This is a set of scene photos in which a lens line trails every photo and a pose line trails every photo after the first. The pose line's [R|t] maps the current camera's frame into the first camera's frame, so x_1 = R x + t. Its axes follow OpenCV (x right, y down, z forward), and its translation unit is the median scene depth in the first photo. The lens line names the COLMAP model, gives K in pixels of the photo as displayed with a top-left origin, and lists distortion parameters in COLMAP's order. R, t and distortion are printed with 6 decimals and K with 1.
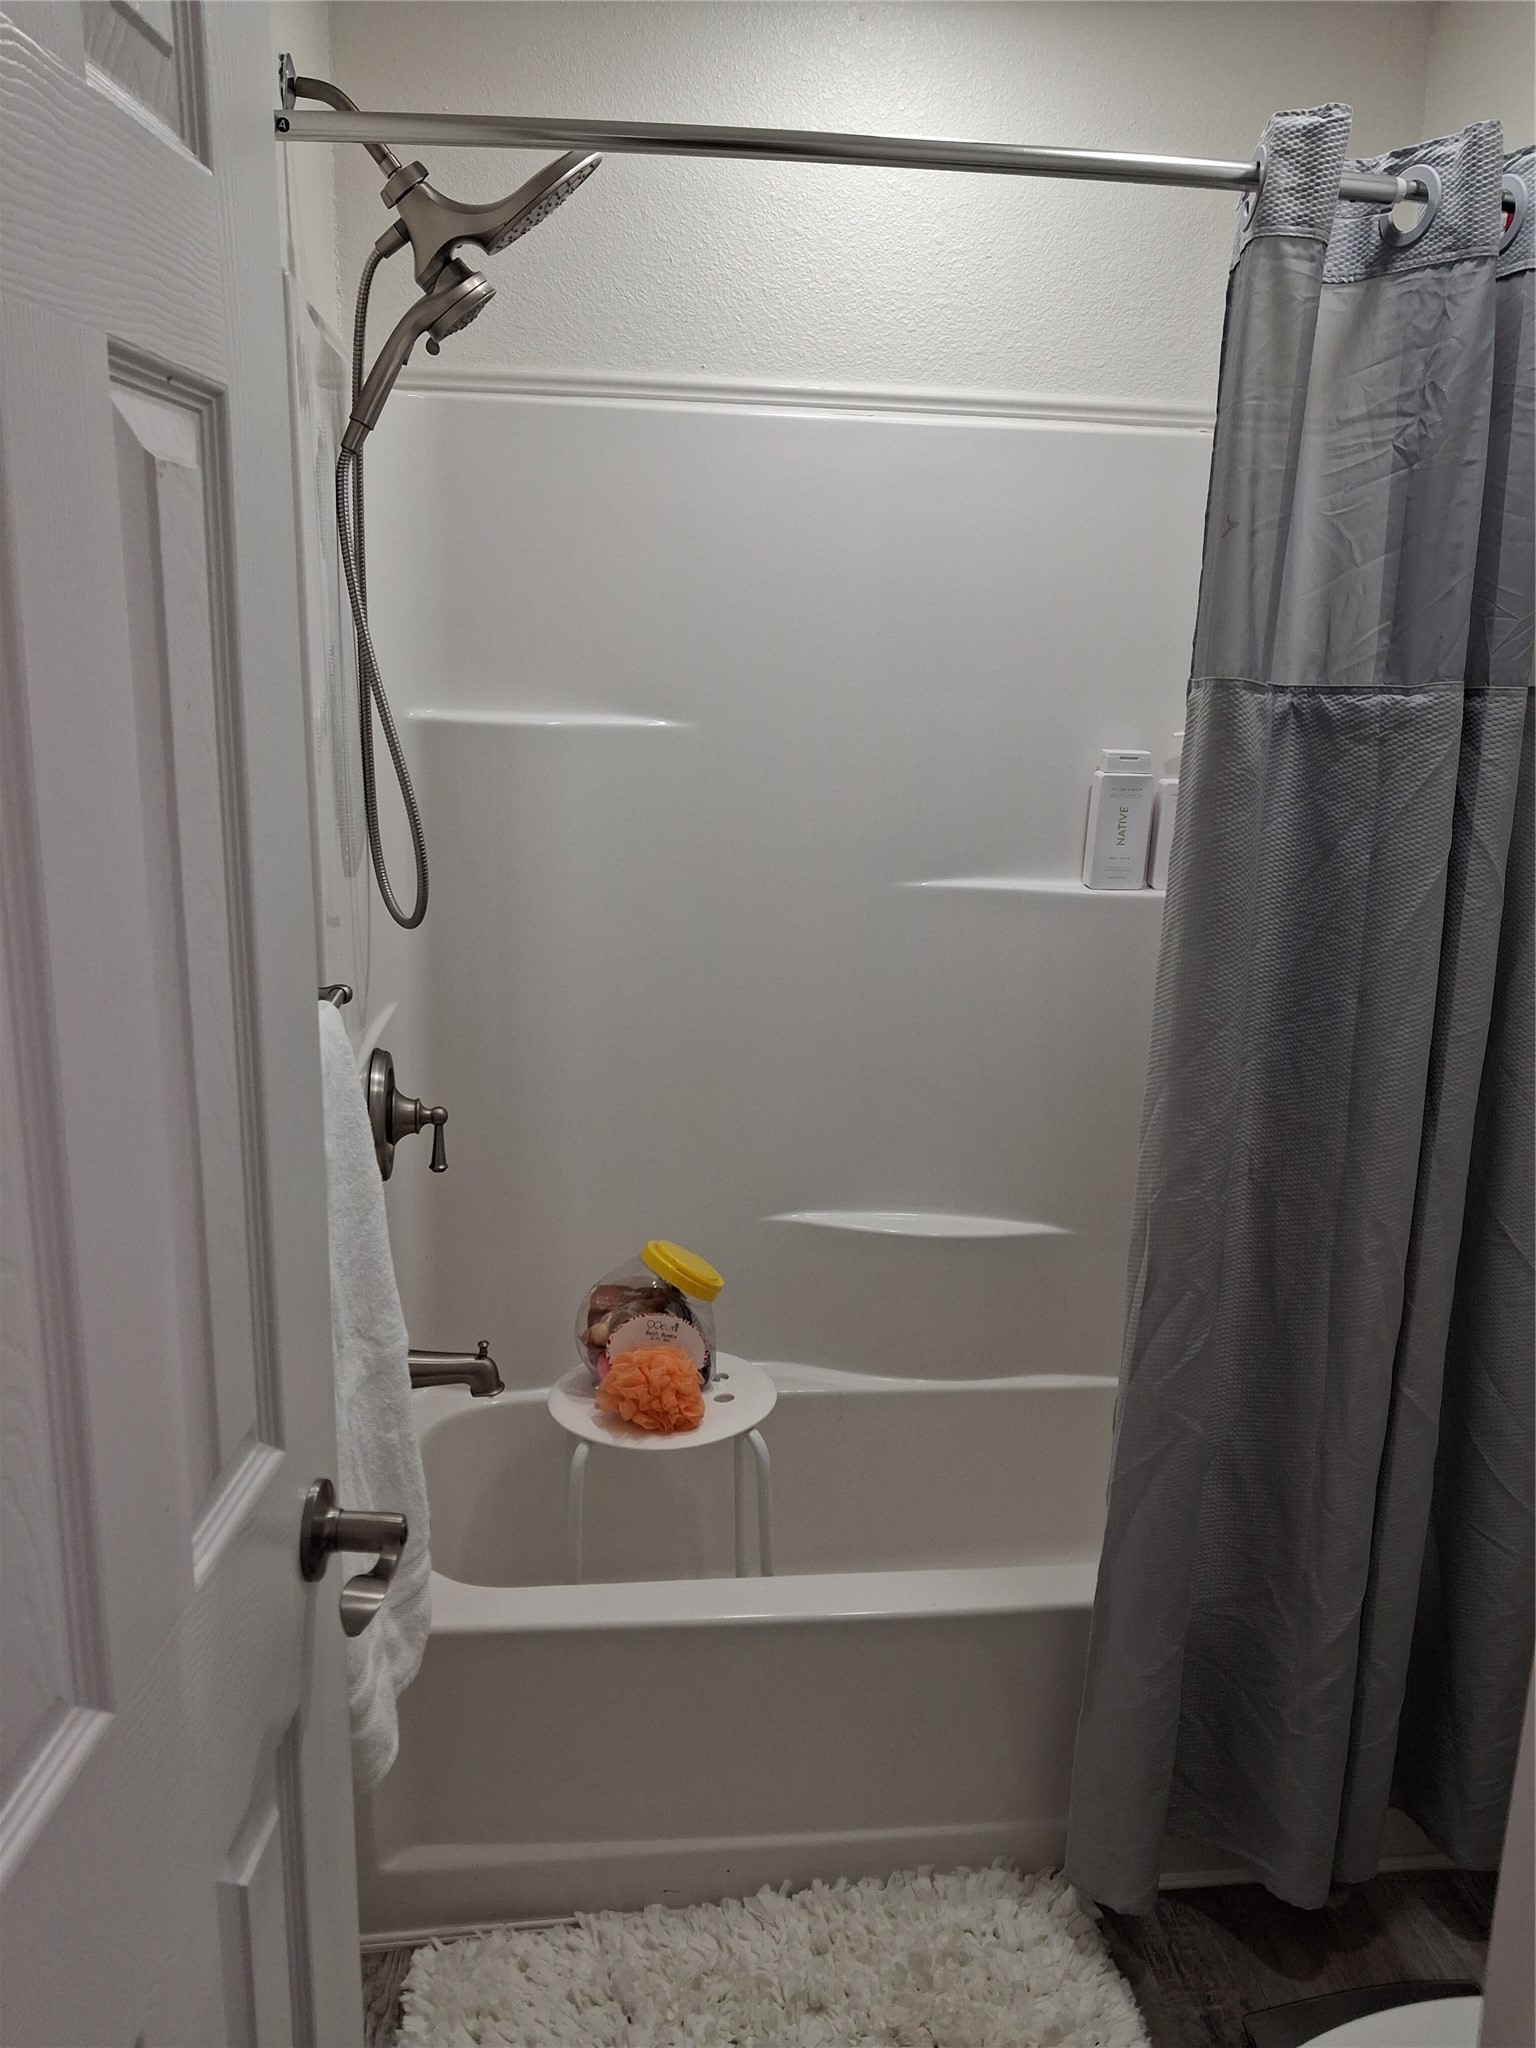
lens RADIAL K [[1537.2, 0, 768.9], [0, 1537.2, 1030.2], [0, 0, 1]] dist [-0.044689, -0.024207]
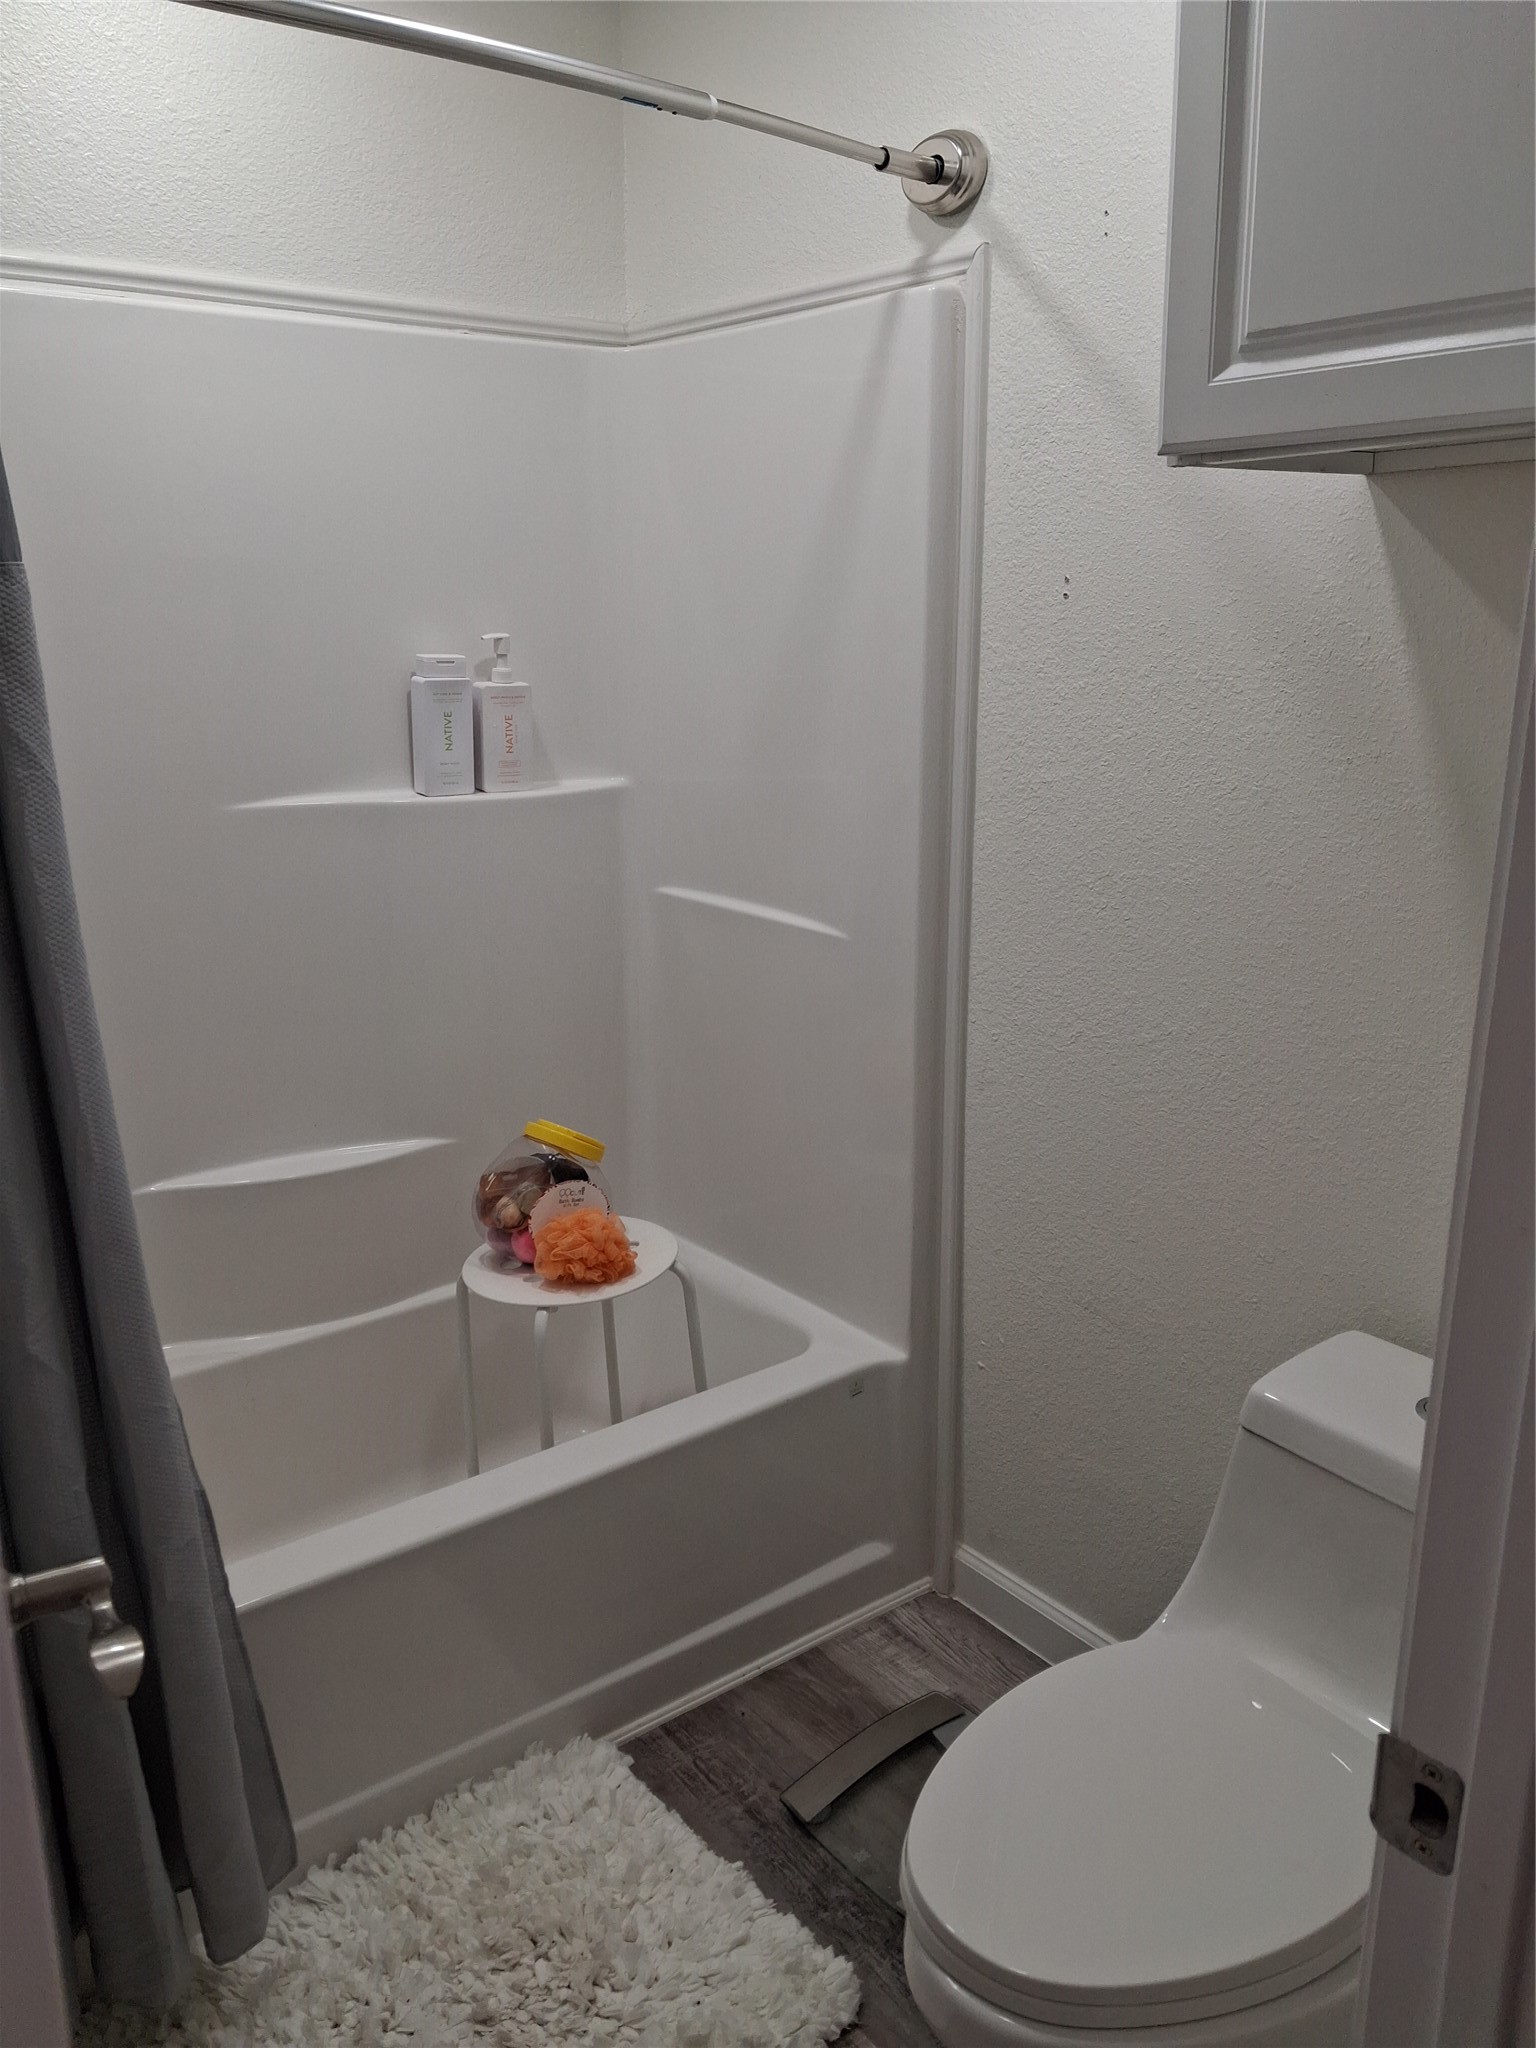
lens RADIAL K [[1631.3, 0, 771.6], [0, 1631.3, 1019.8], [0, 0, 1]] dist [-0.002618, -0.041471]
pose [[0.836352, -0.157640, 0.525038, -0.220428], [0.137819, 0.987464, 0.076944, 0.000927], [-0.530585, 0.008008, 0.847594, -0.023219]]
